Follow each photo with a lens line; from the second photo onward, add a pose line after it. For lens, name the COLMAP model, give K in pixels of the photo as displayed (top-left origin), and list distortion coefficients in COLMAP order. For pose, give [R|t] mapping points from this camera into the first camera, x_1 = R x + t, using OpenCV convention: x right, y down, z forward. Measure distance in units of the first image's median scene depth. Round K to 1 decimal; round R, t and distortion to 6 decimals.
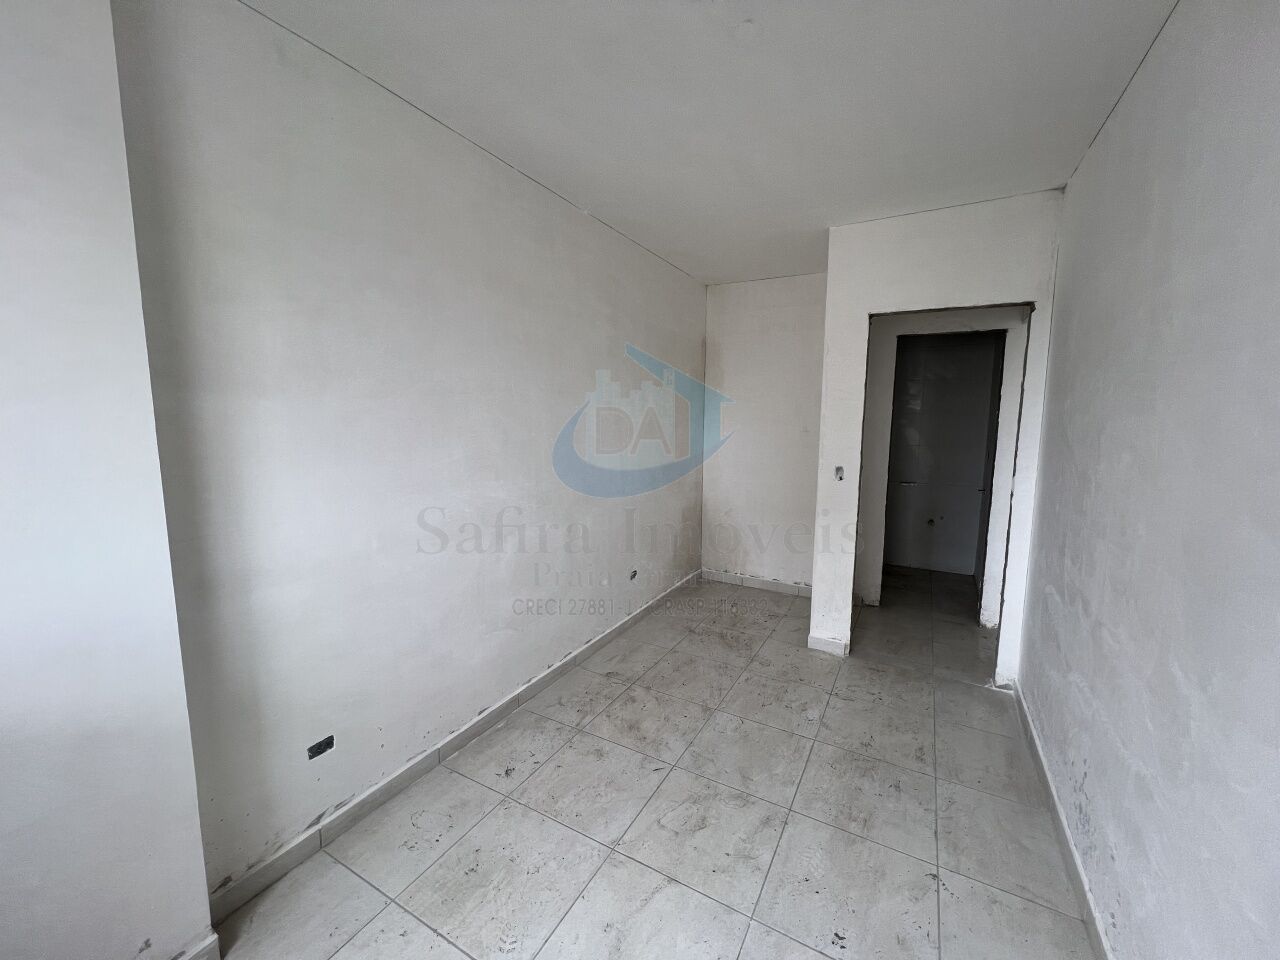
lens RADIAL K [[510.1, 0, 641.6], [0, 510.1, 478.7], [0, 0, 1]] dist [0.000347, 0.000199]
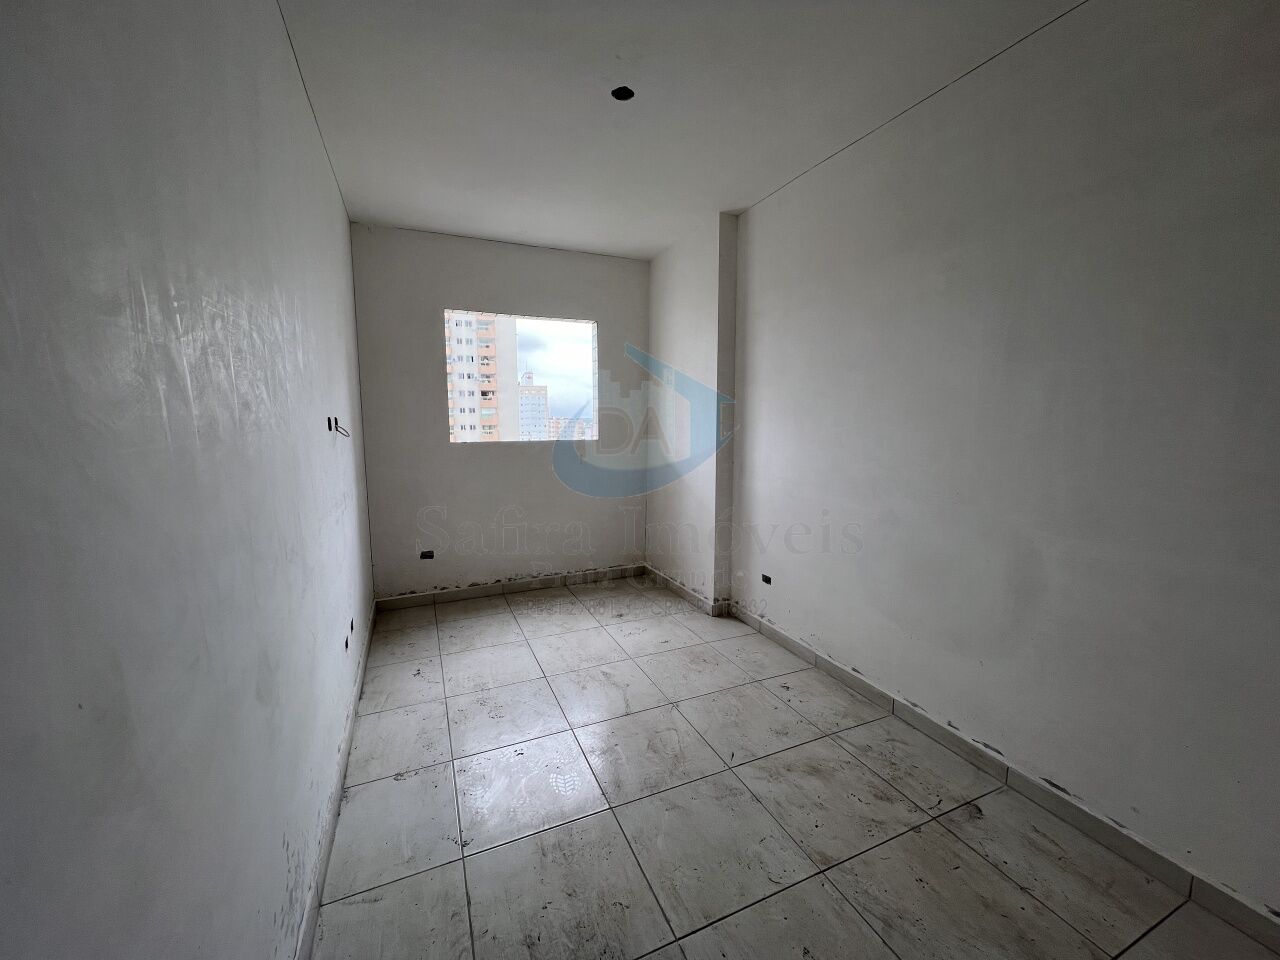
lens RADIAL K [[510.1, 0, 641.6], [0, 510.1, 478.7], [0, 0, 1]] dist [0.000347, 0.000199]
pose [[-0.600313, 0.090487, -0.794629, 0.807439], [-0.102535, 0.976671, 0.188678, -0.089583], [0.793165, 0.194744, -0.577031, 1.263540]]
